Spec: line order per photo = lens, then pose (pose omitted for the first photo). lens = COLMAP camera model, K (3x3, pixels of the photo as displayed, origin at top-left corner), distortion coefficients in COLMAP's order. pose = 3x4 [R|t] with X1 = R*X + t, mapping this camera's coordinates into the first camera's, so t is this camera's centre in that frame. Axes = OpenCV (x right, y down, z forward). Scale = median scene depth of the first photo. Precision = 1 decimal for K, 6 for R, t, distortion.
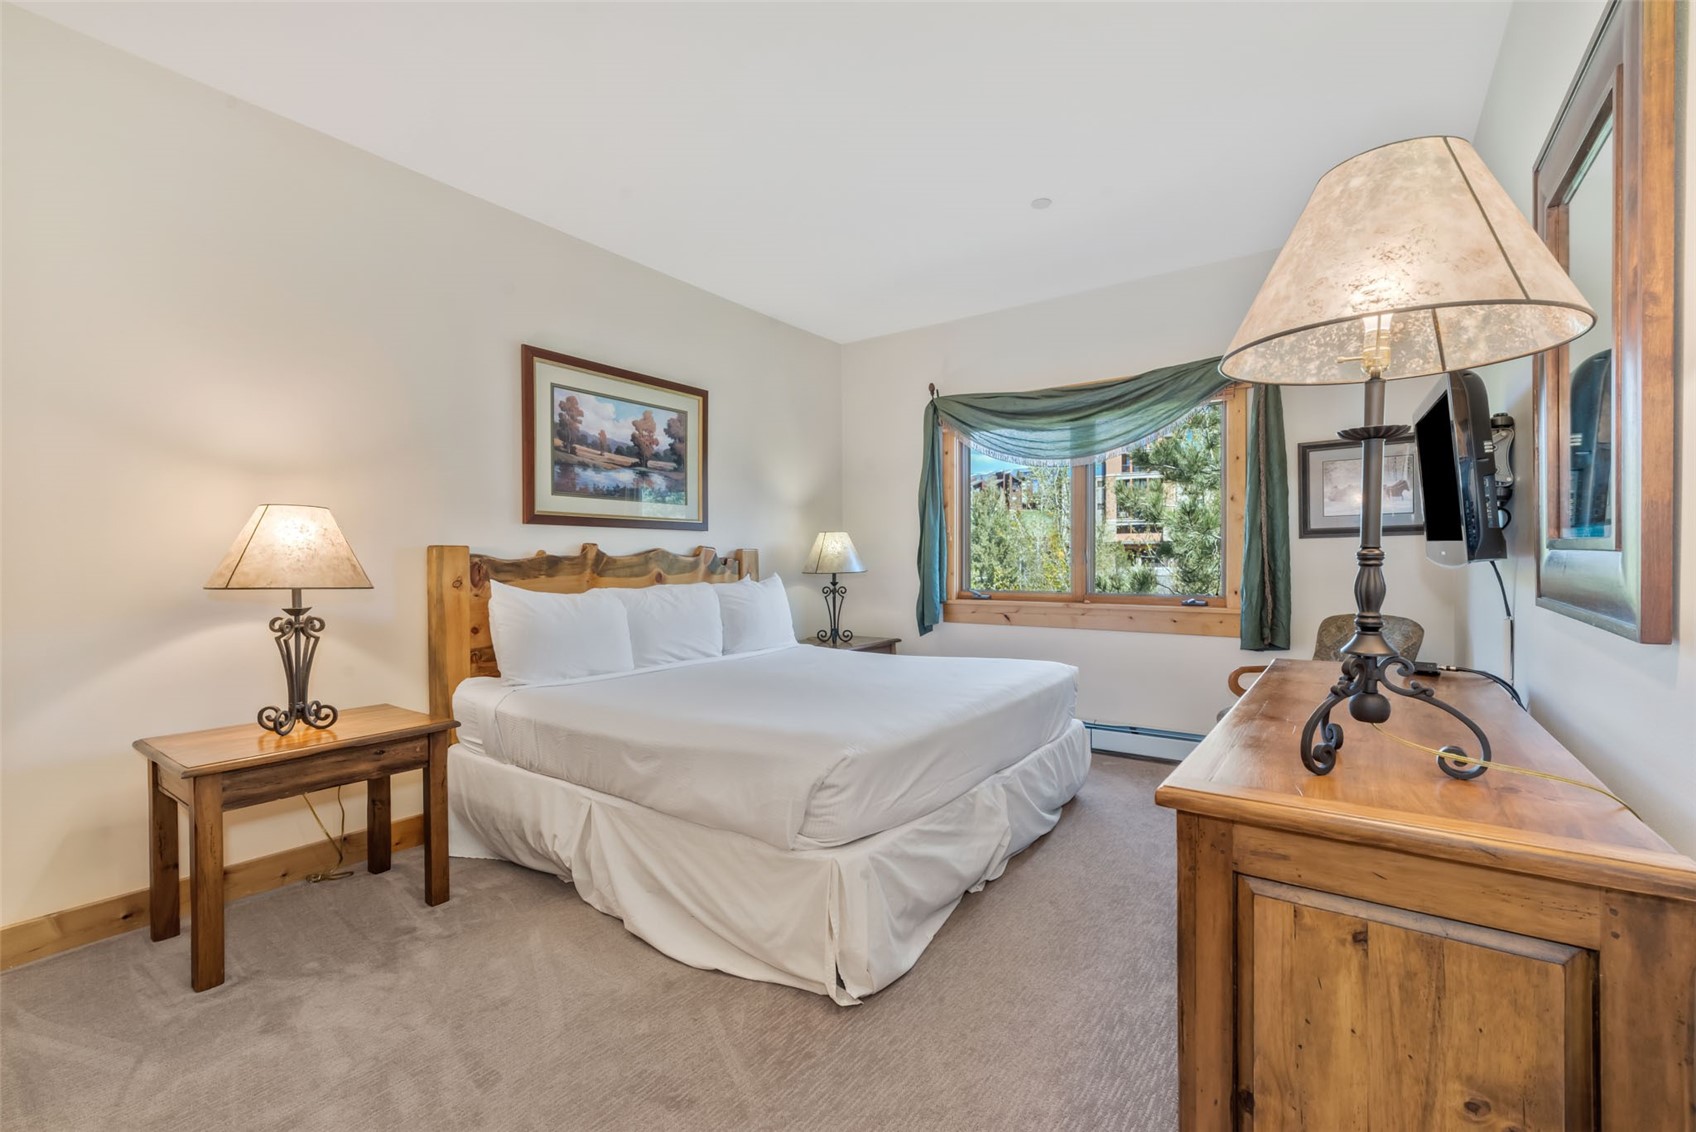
lens RADIAL K [[733.7, 0, 847.1], [0, 733.7, 559.5], [0, 0, 1]] dist [0.000633, 0.000195]
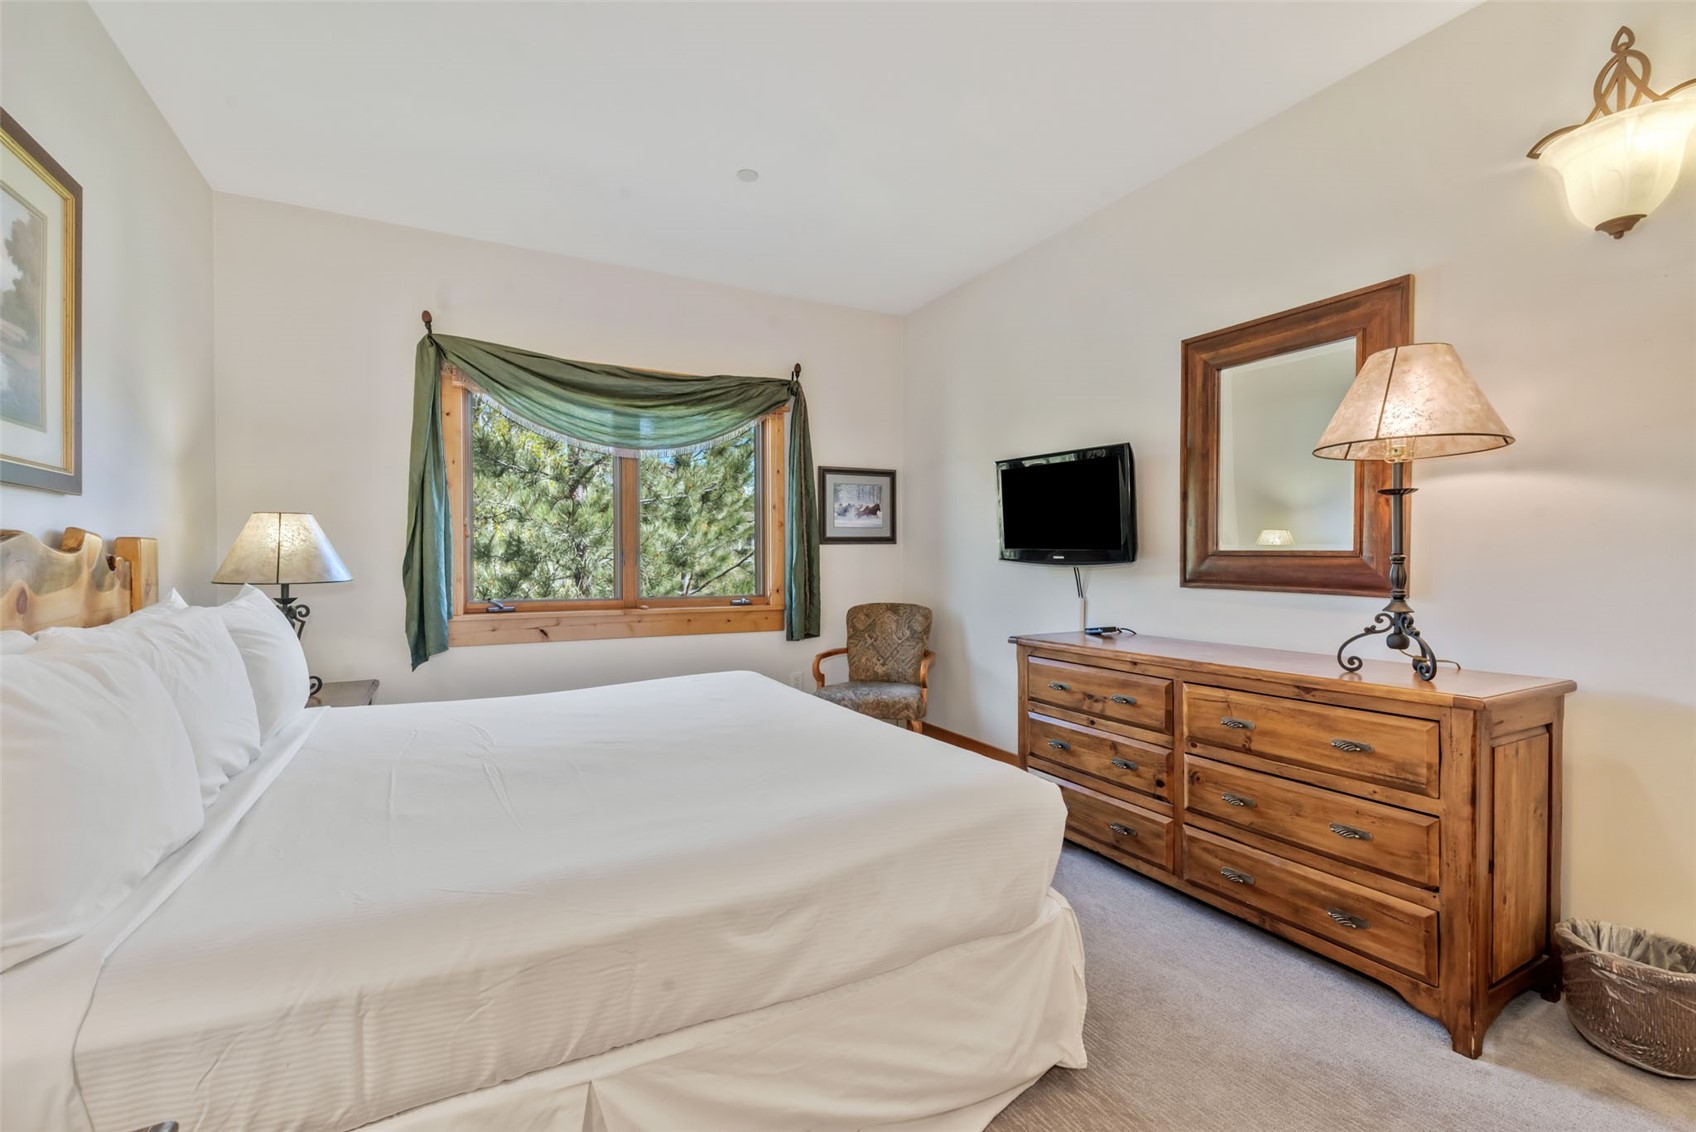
lens RADIAL K [[733.7, 0, 847.1], [0, 733.7, 559.5], [0, 0, 1]] dist [0.000633, 0.000195]
pose [[0.431361, 0.006442, 0.902156, -0.413855], [-0.001833, 0.999979, -0.006264, 0.003519], [-0.902177, 0.001048, 0.431364, 0.394184]]
